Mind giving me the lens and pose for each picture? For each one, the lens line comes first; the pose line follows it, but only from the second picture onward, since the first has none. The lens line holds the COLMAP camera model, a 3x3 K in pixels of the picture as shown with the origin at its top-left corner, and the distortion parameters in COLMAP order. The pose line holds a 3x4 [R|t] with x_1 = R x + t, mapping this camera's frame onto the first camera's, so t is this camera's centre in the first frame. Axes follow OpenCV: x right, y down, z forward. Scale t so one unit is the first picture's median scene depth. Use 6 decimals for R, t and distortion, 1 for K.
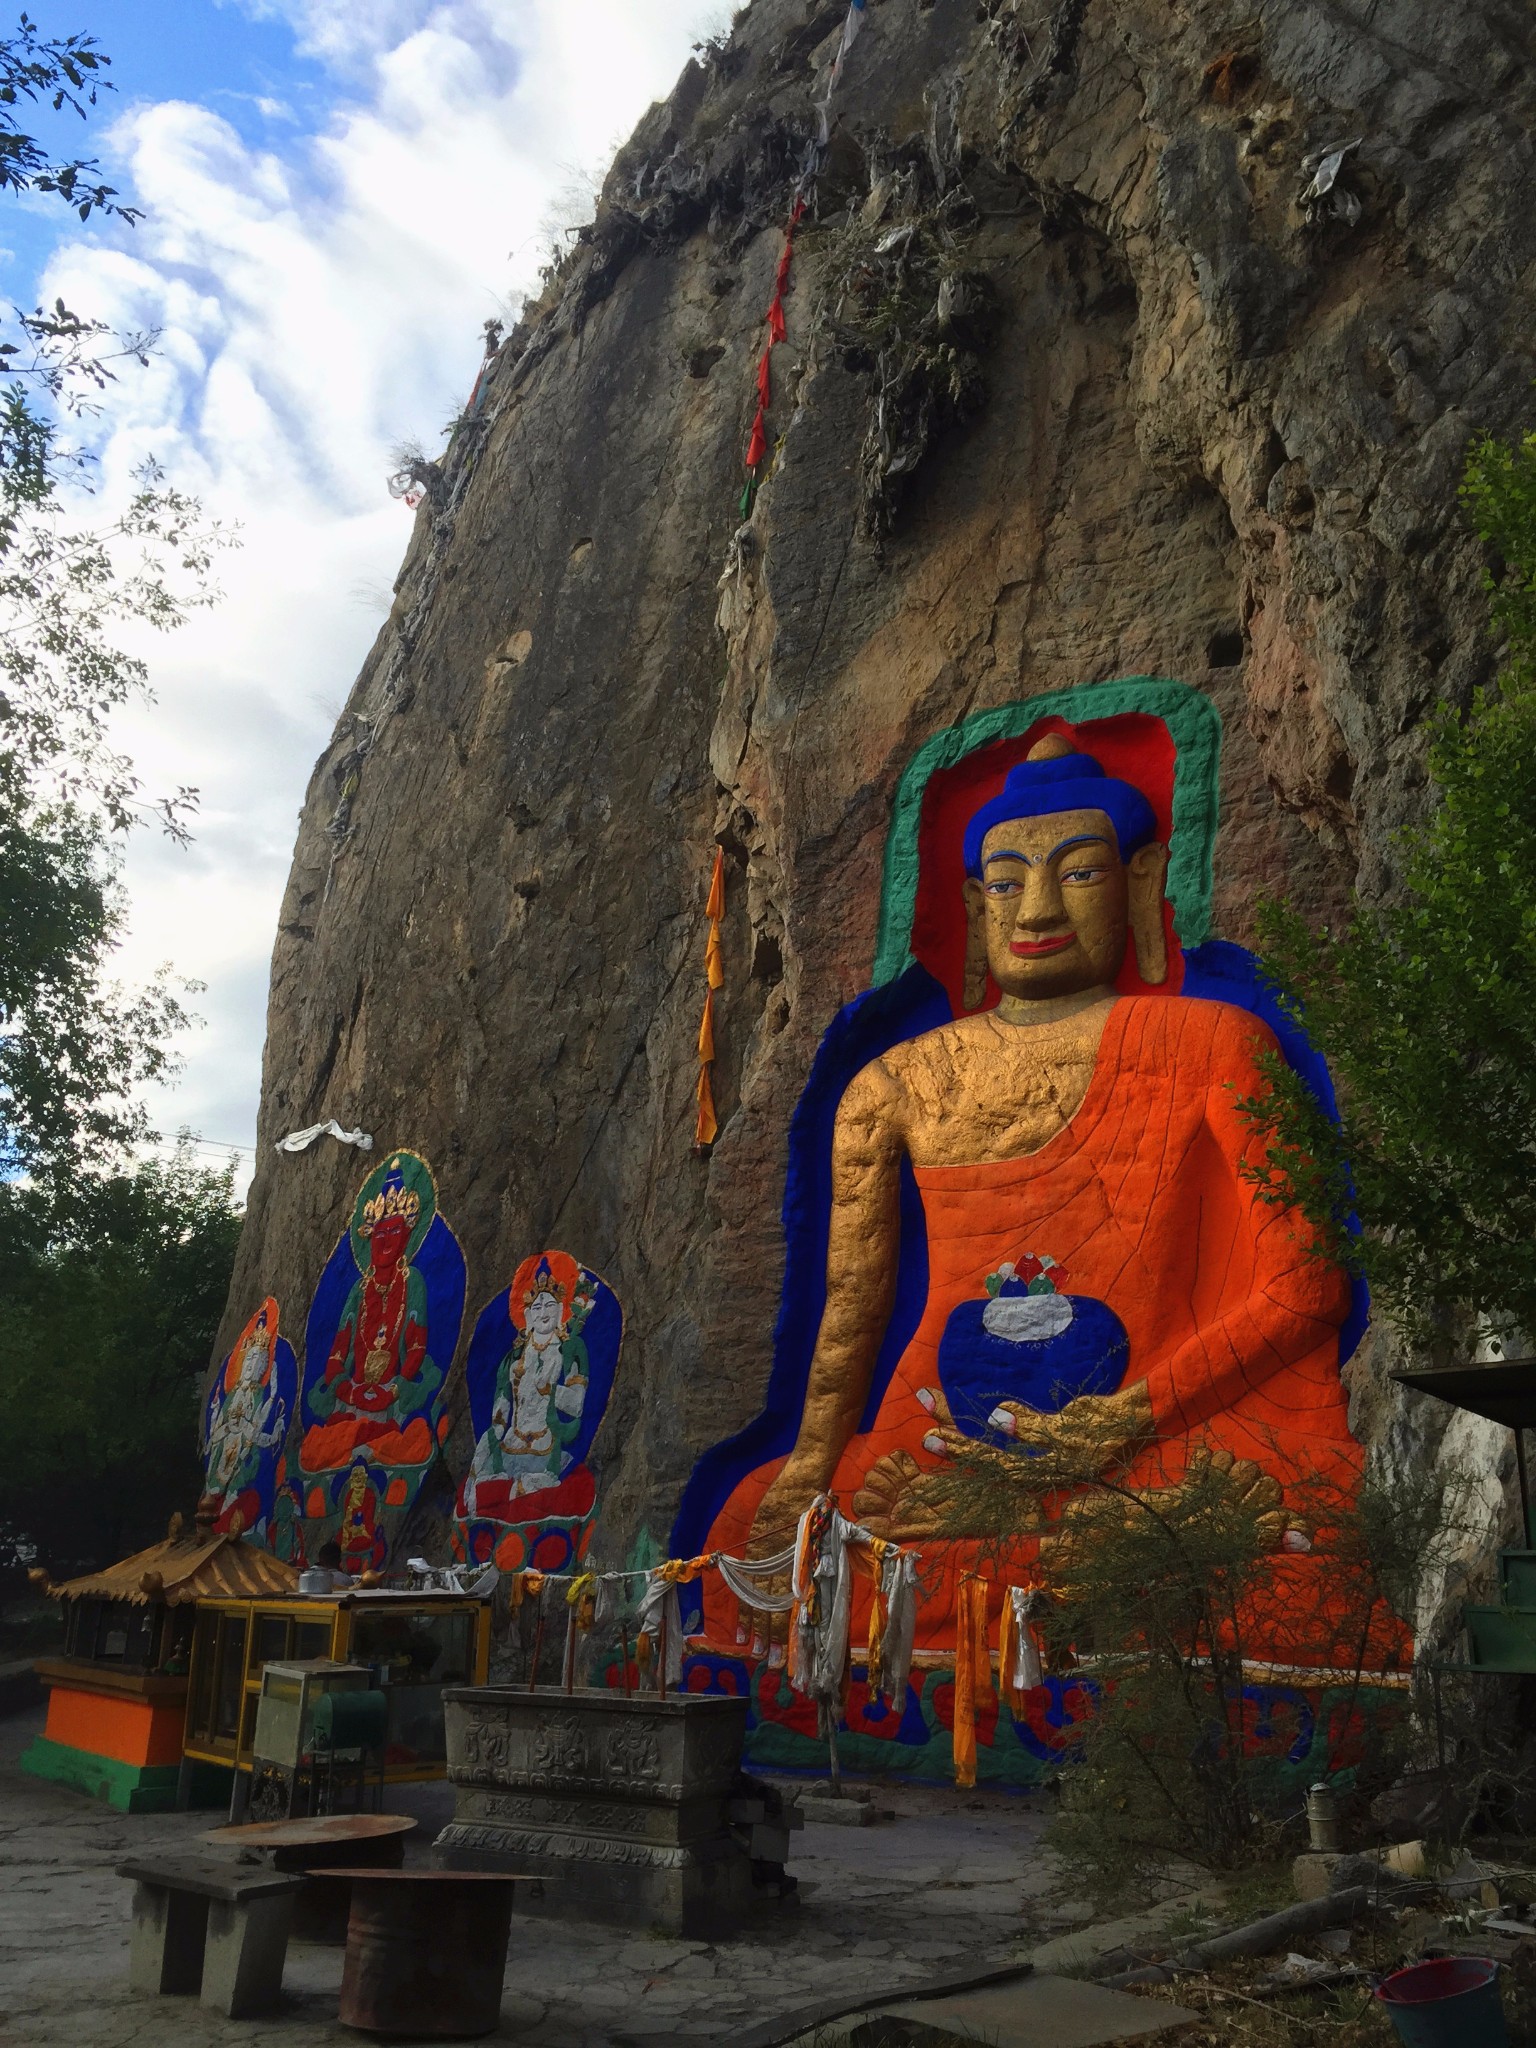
lens RADIAL K [[1723.8, 0, 768.0], [0, 1723.8, 1024.0], [0, 0, 1]] dist [0.066906, -0.090687]
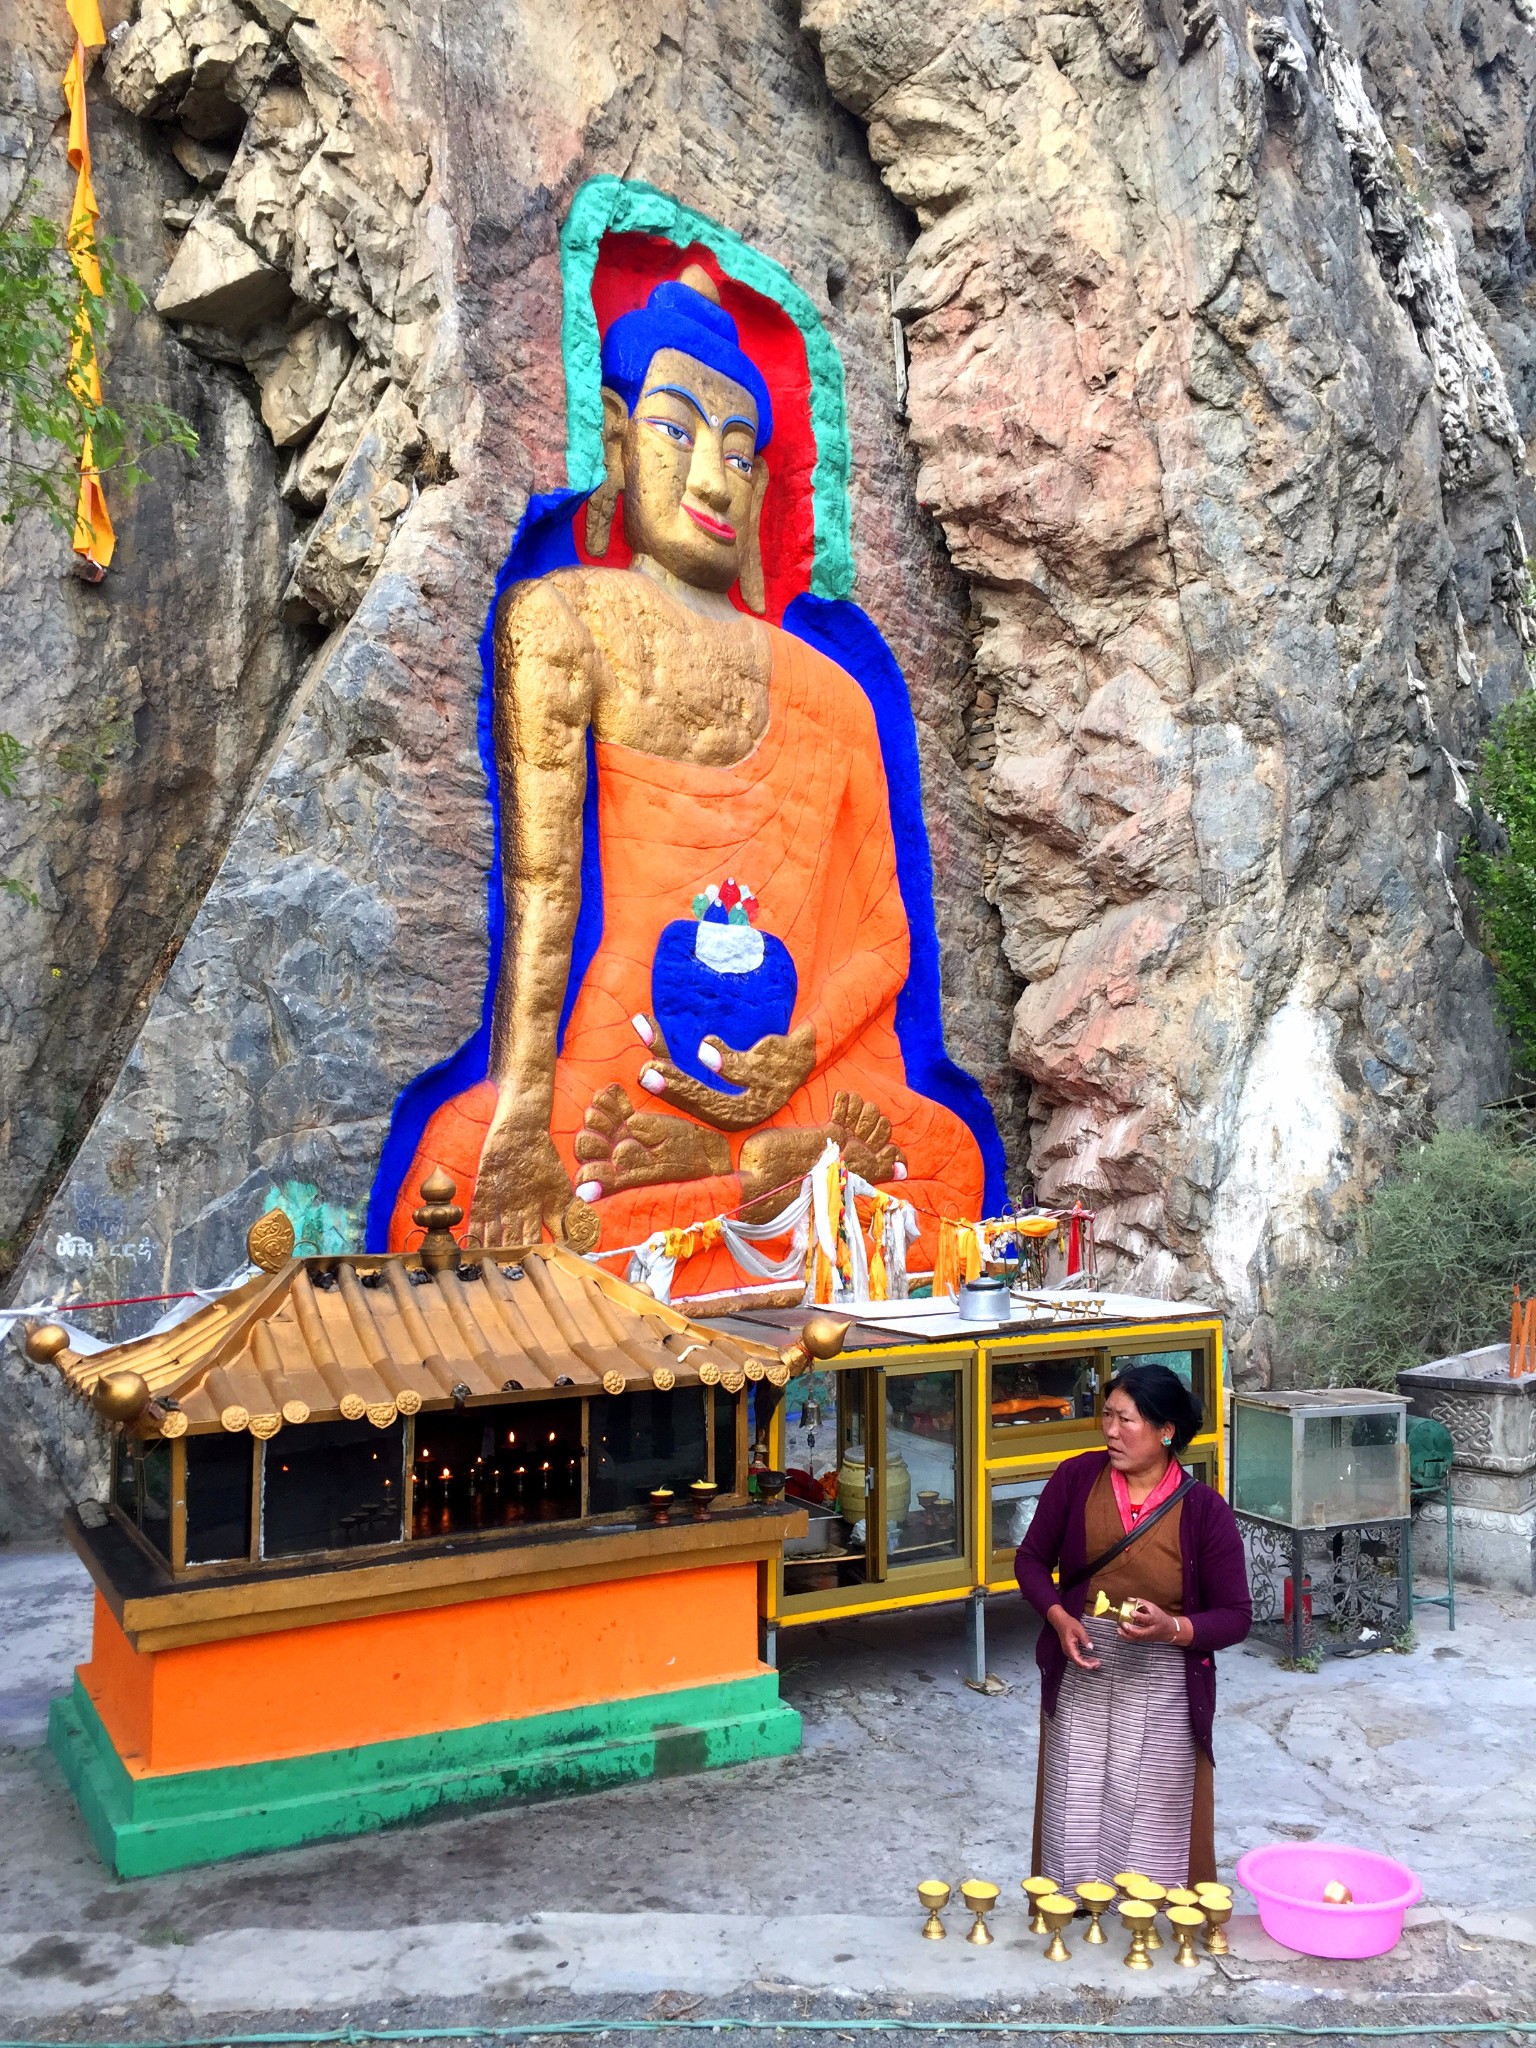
lens RADIAL K [[1734.0, 0, 744.4], [0, 1734.0, 1023.8], [0, 0, 1]] dist [0.073817, -0.096300]
pose [[0.182183, 0.041326, 0.982396, -0.636463], [-0.278295, 0.960430, 0.011208, 0.166605], [-0.943059, -0.275438, 0.186475, 0.690297]]
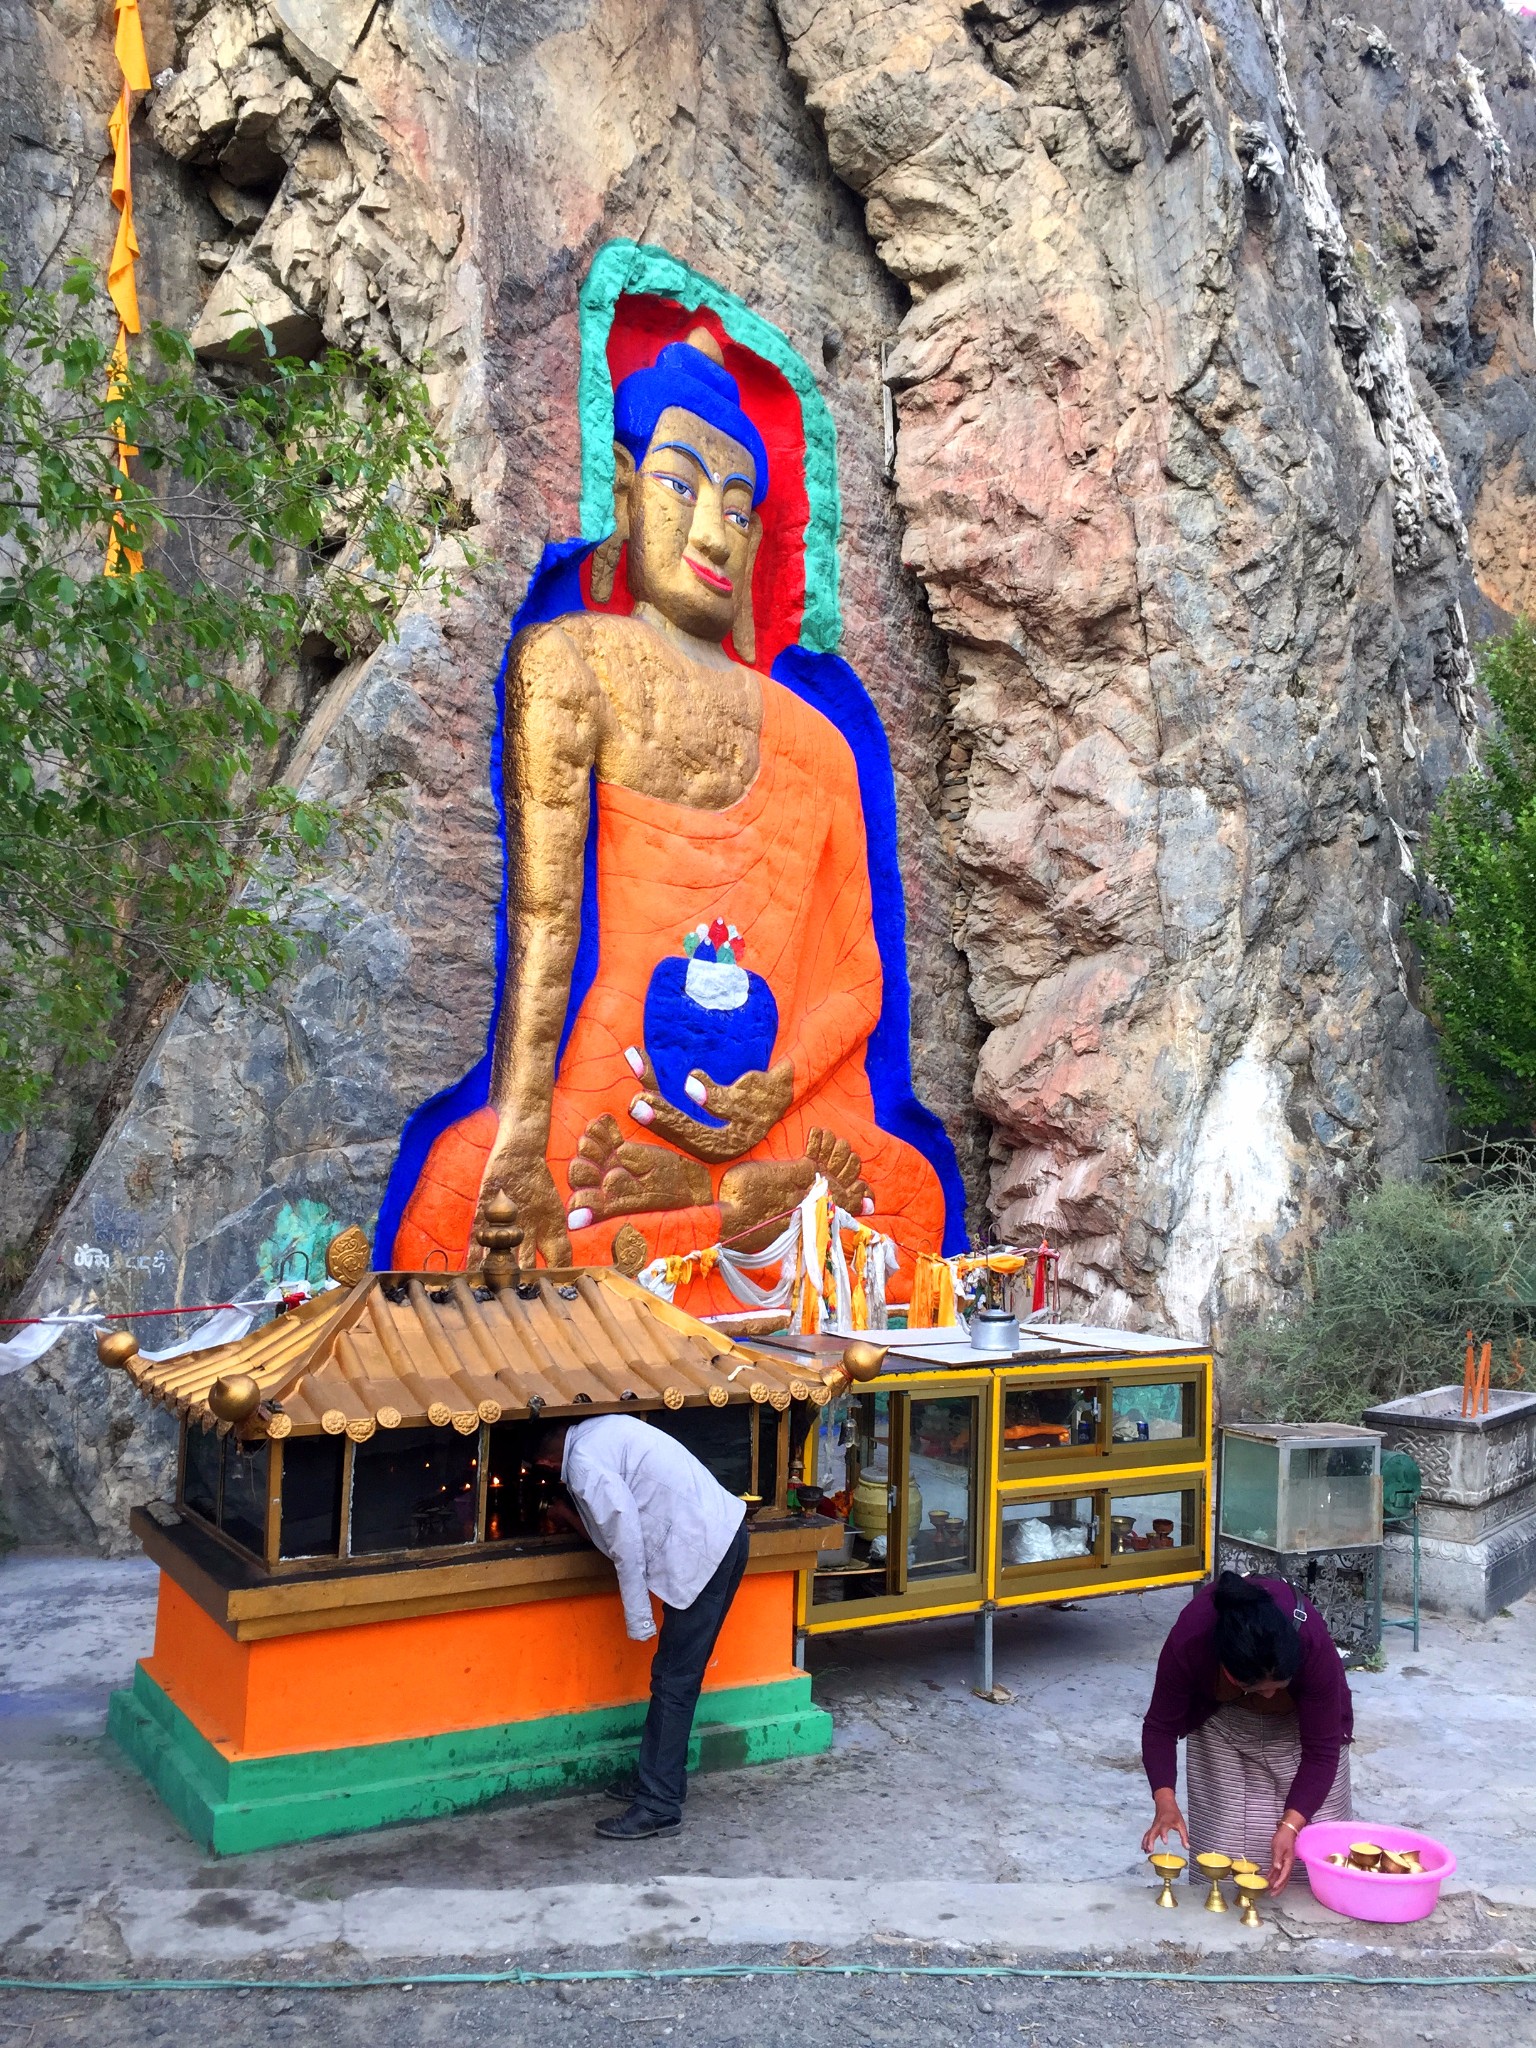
lens RADIAL K [[1734.0, 0, 744.4], [0, 1734.0, 1023.8], [0, 0, 1]] dist [0.073817, -0.096300]
pose [[0.131814, 0.064153, 0.989196, -0.667310], [-0.309790, 0.950587, -0.020368, 0.173951], [-0.941624, -0.303758, 0.145174, 0.716985]]
